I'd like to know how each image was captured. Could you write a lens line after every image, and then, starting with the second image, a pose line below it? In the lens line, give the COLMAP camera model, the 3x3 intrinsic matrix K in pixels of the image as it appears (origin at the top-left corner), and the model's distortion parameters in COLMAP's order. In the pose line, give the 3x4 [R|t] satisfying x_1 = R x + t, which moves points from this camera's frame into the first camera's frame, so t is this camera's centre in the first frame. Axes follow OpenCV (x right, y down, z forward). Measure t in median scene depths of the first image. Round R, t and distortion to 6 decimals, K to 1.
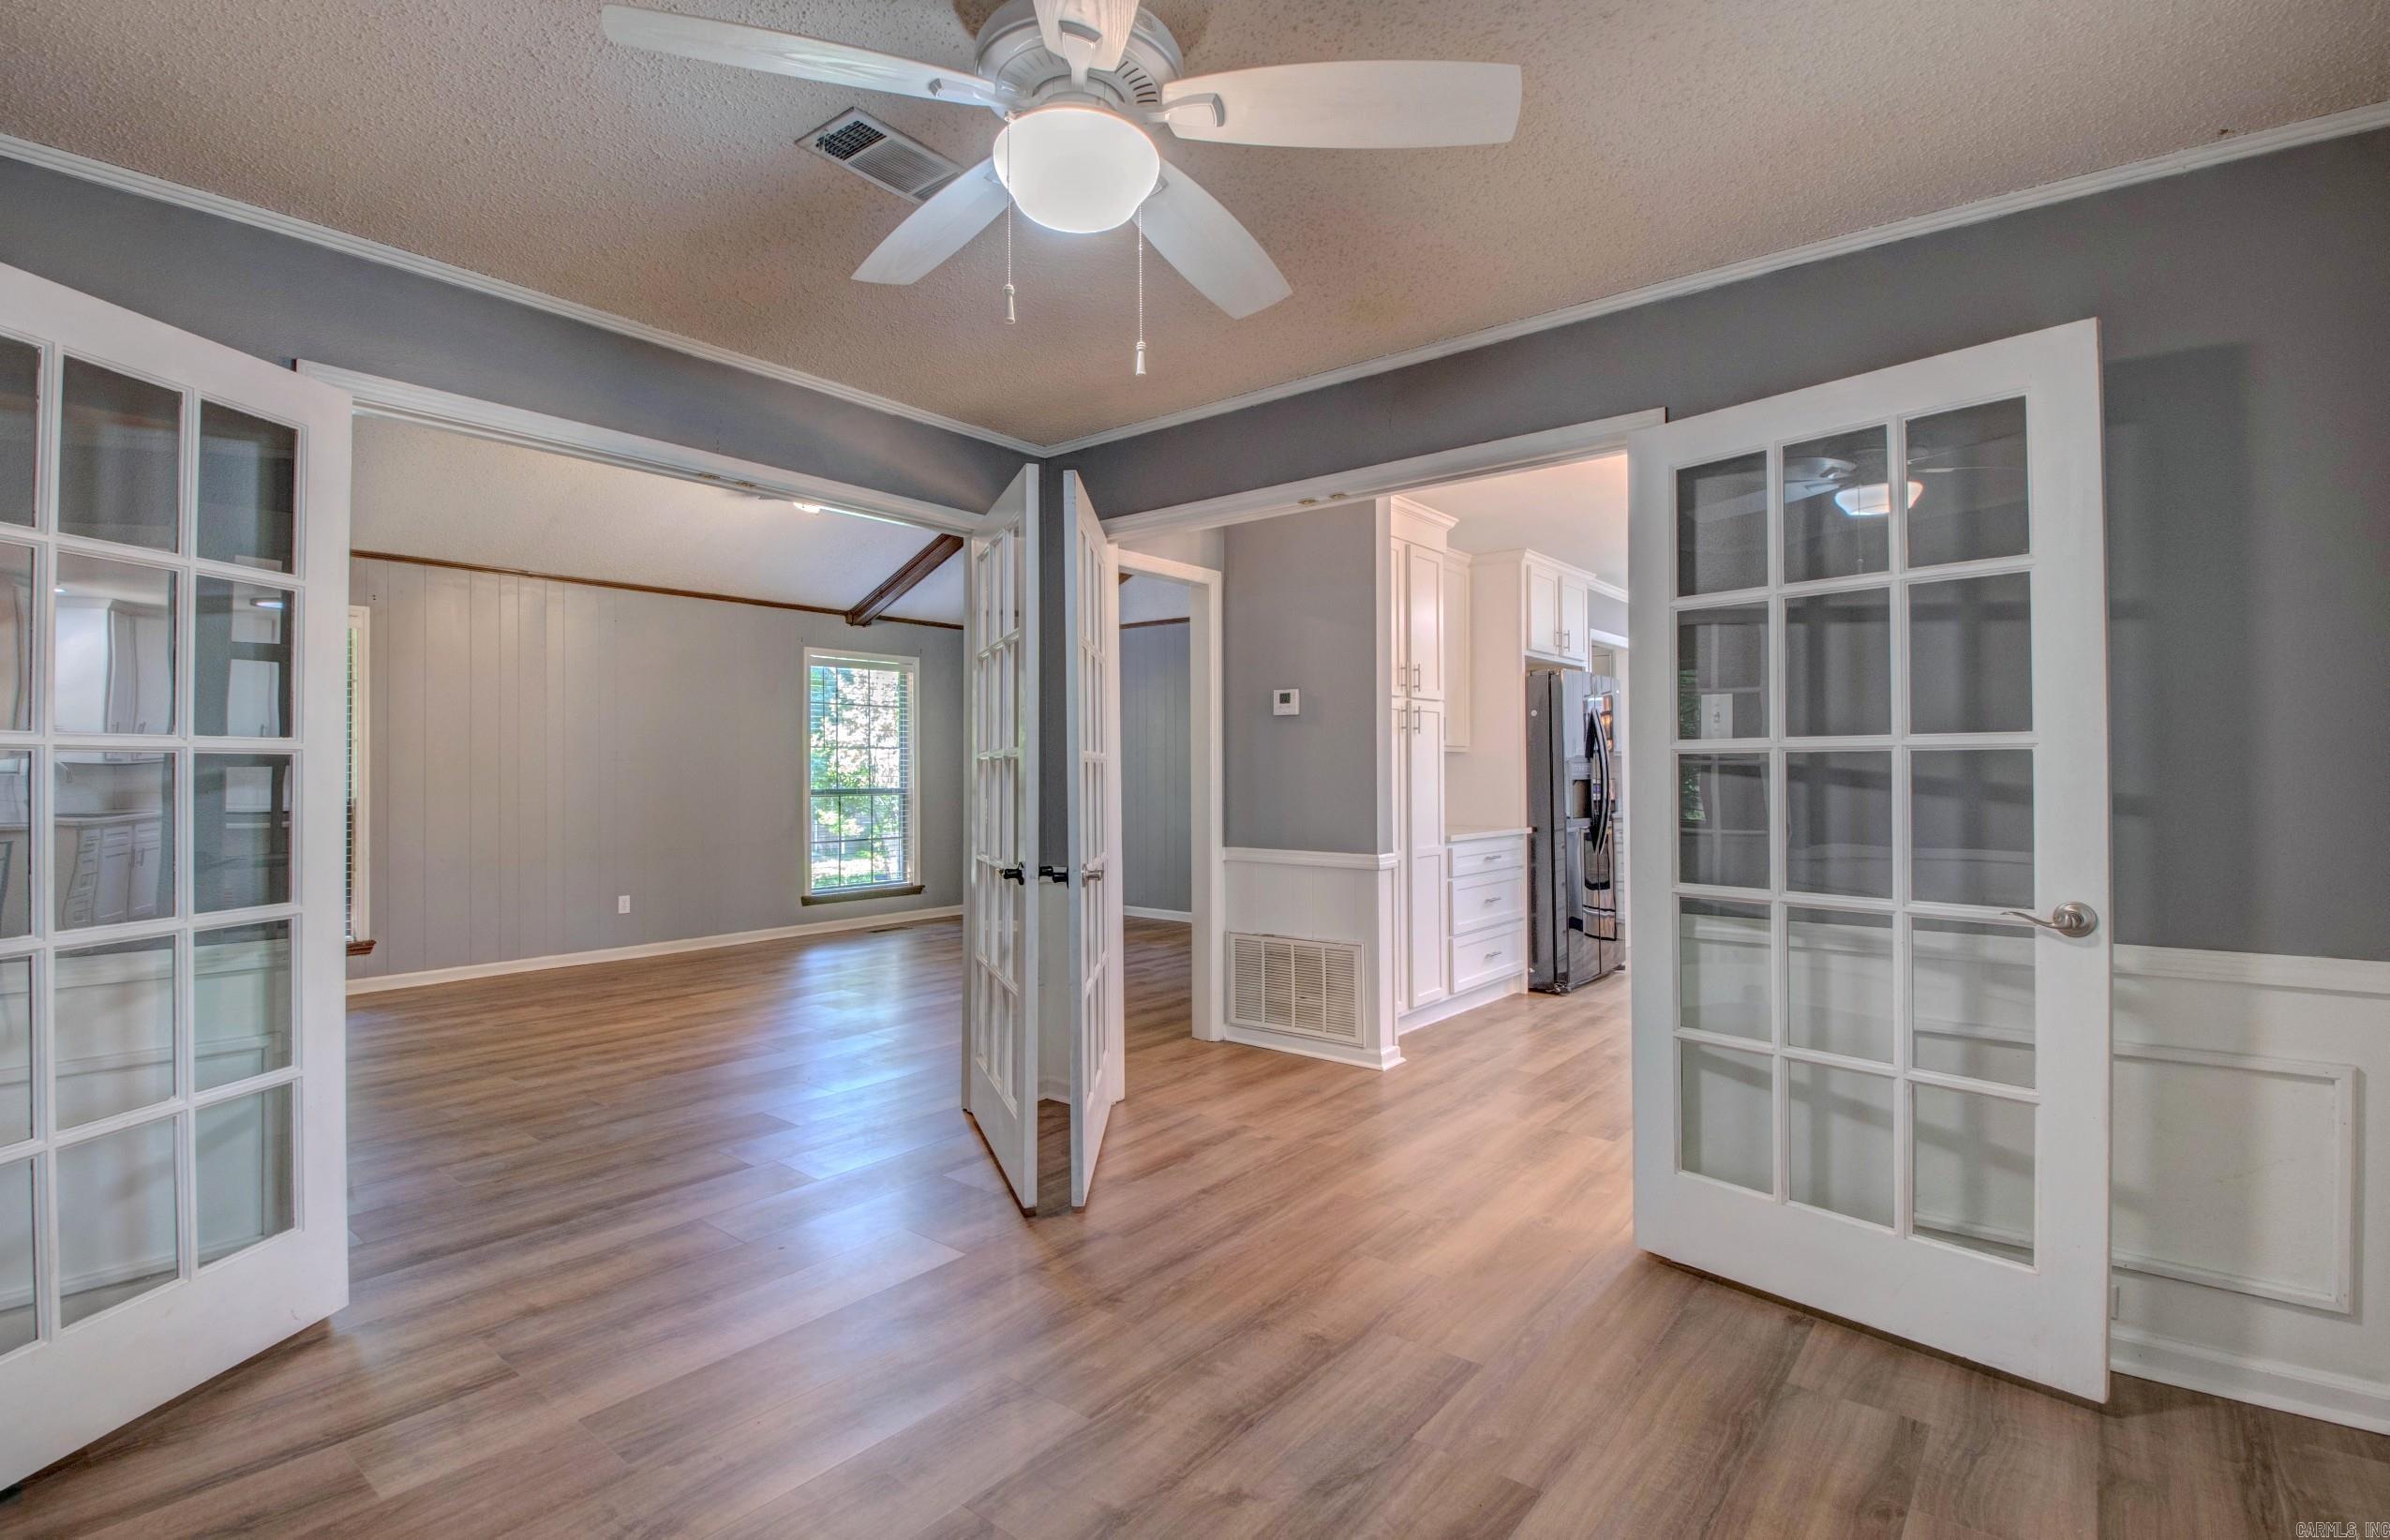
lens RADIAL K [[1129.8, 0, 1177.9], [0, 1129.8, 767.7], [0, 0, 1]] dist [-0.032080, -0.000163]
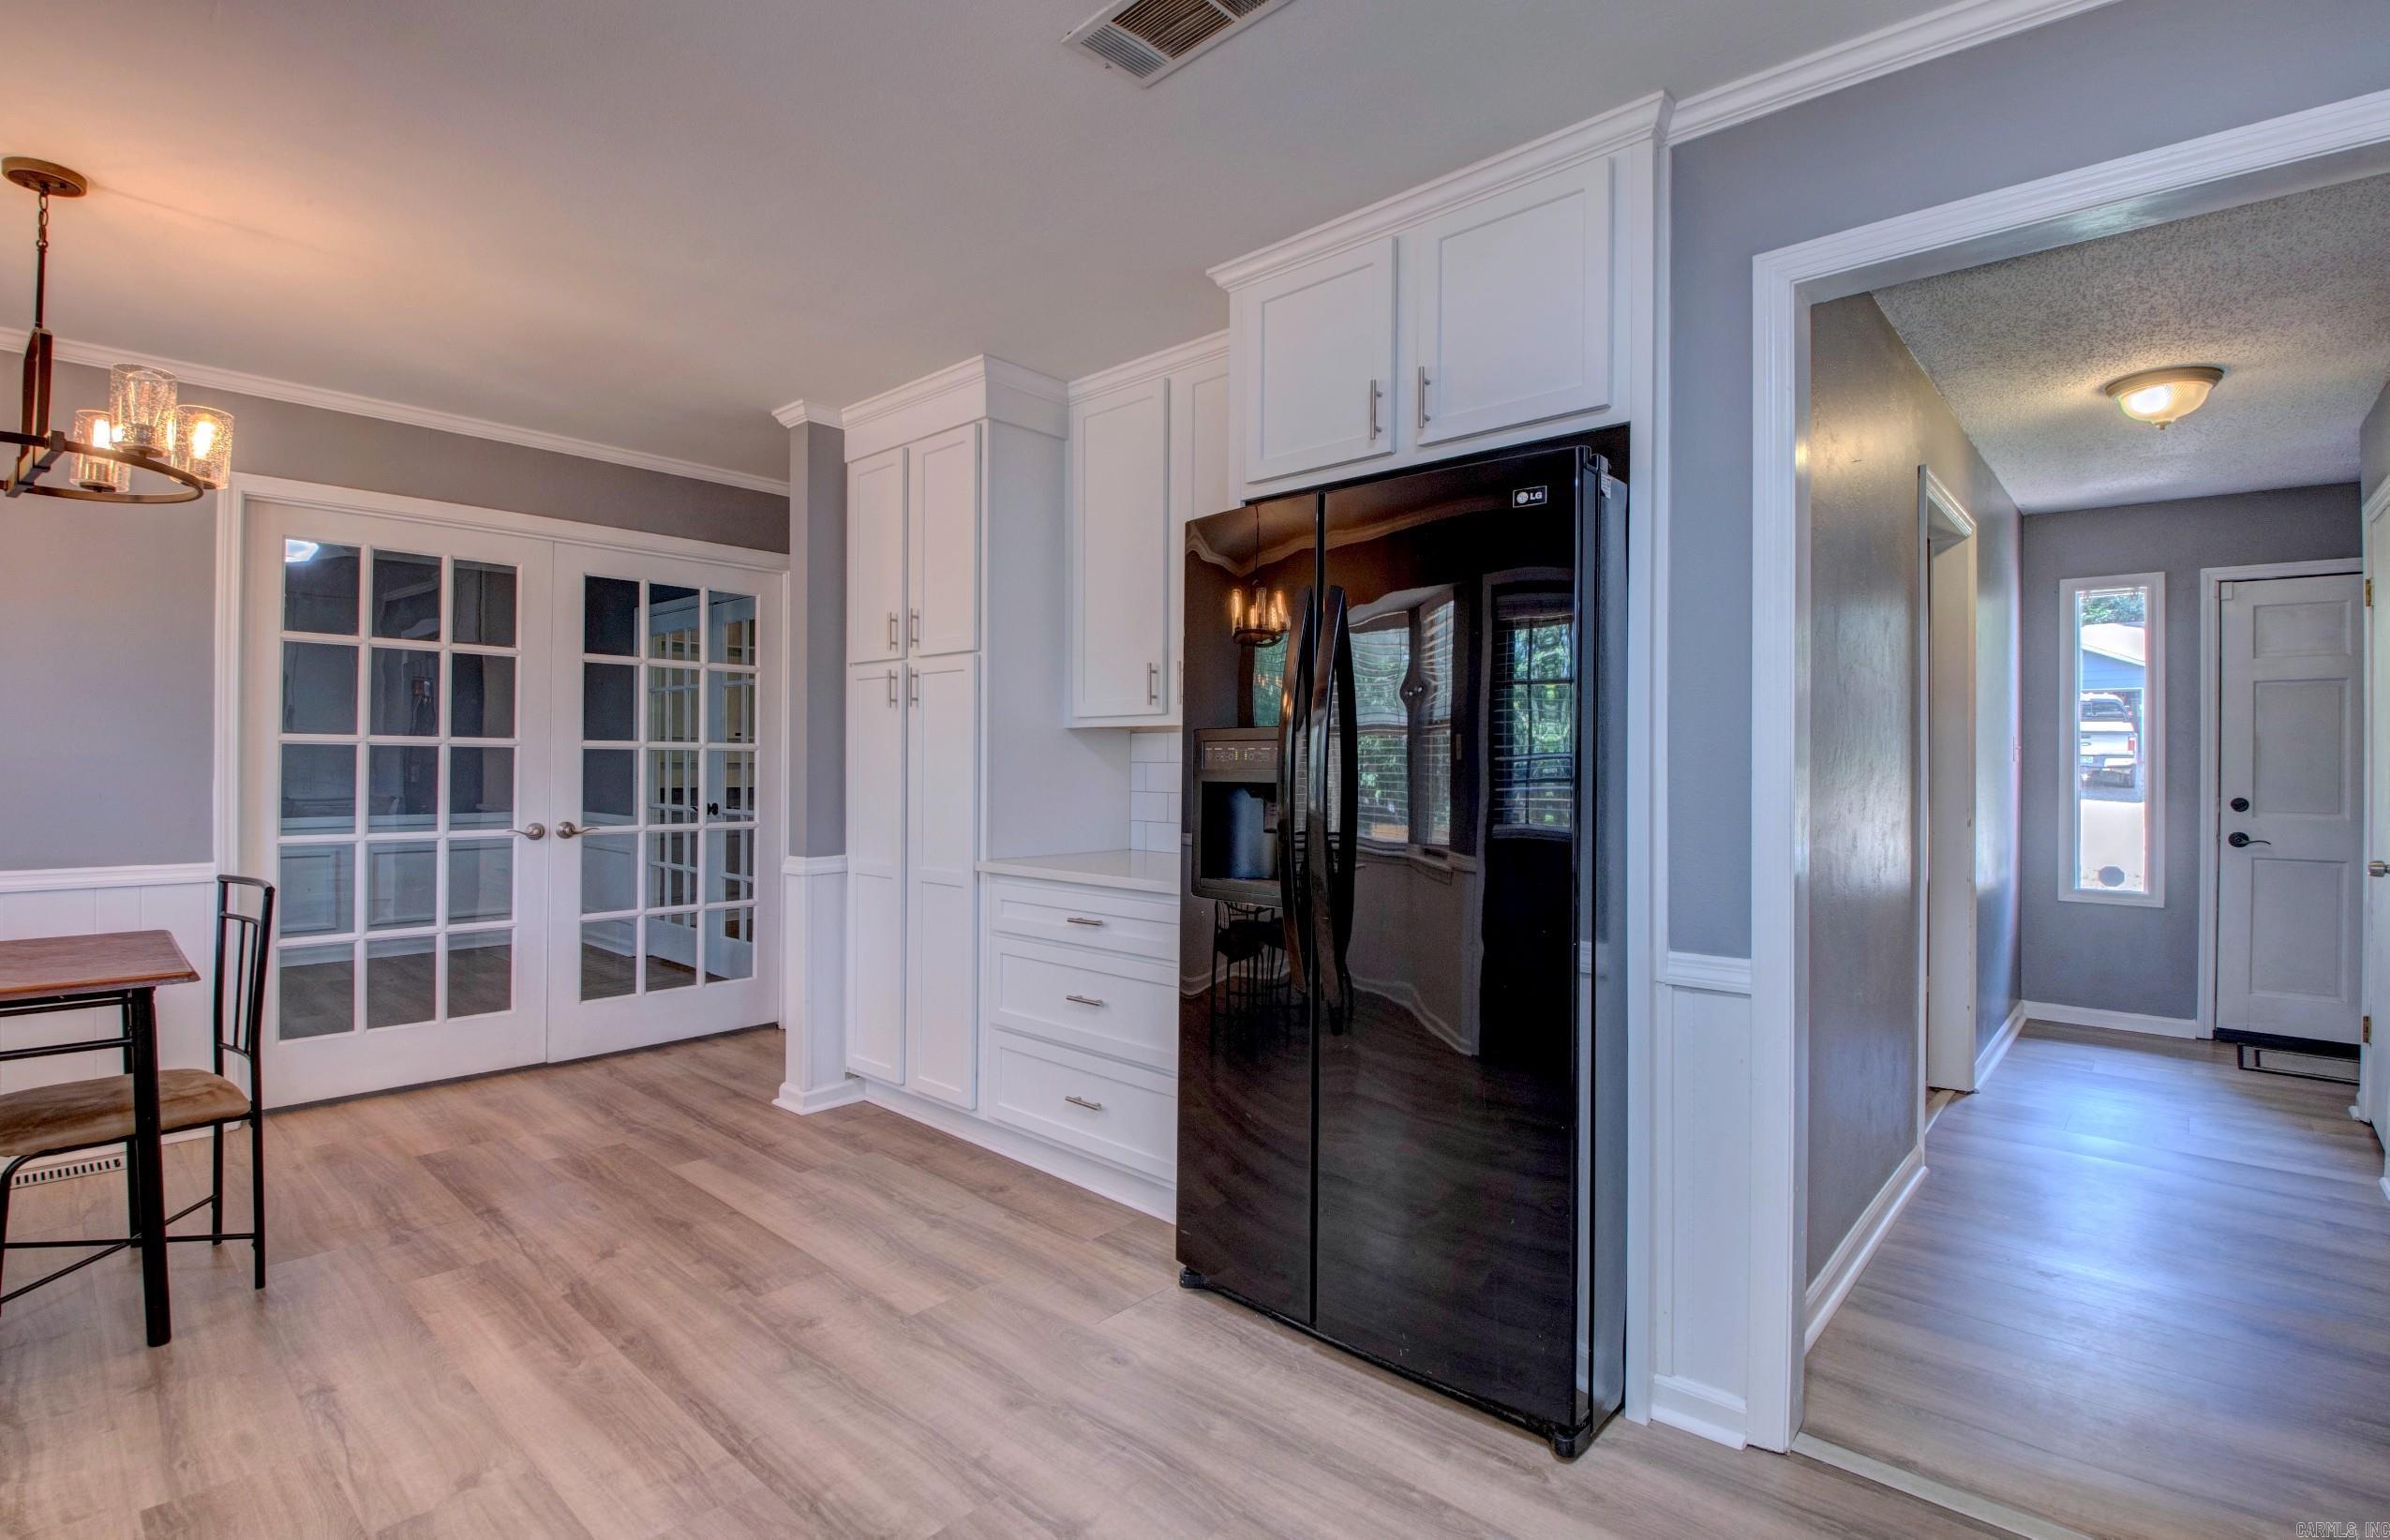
lens RADIAL K [[1136.1, 0, 1186.4], [0, 1136.1, 763.2], [0, 0, 1]] dist [0.037744, -0.040387]
pose [[-0.050585, 0.002322, -0.998717, 2.132858], [-0.013585, 0.999903, 0.003013, 0.002161], [0.998627, 0.013720, -0.050548, 2.773443]]
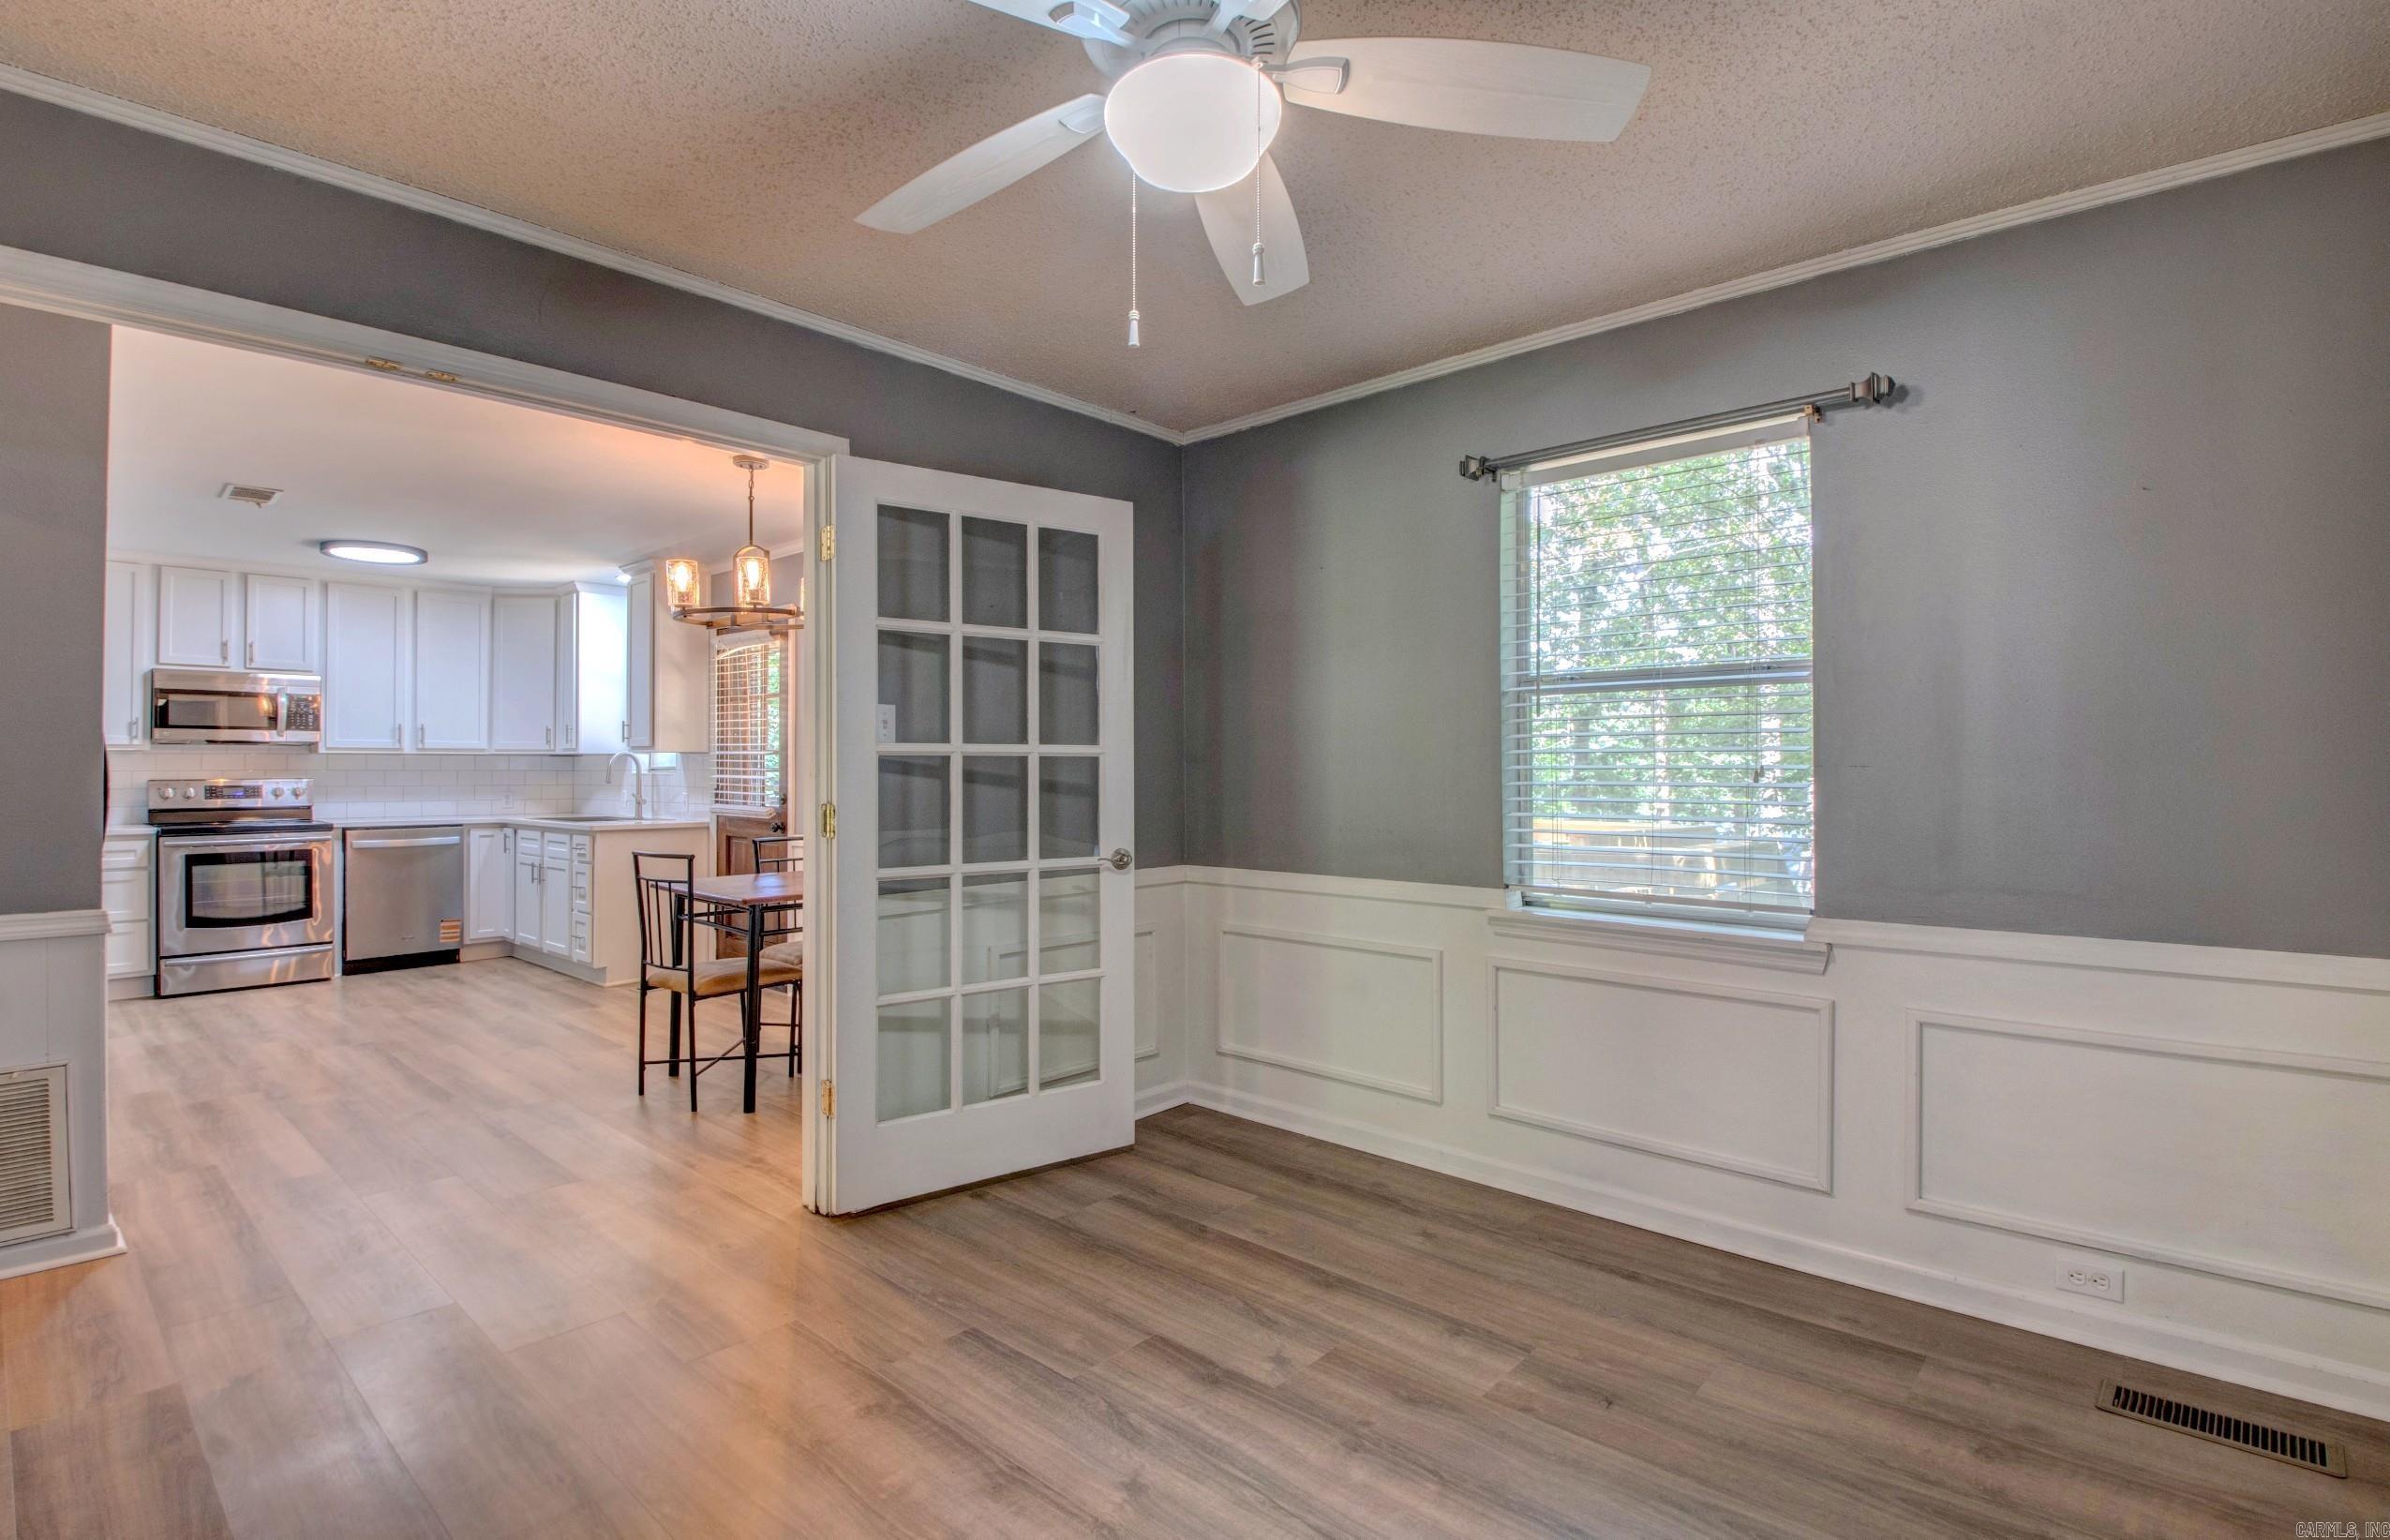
lens RADIAL K [[1136.1, 0, 1186.4], [0, 1136.1, 763.2], [0, 0, 1]] dist [0.037744, -0.040387]
pose [[0.044315, 0.007668, 0.998988, -0.855893], [-0.000488, 0.999971, -0.007653, 0.006216], [-0.999017, -0.000148, 0.044318, 0.785803]]
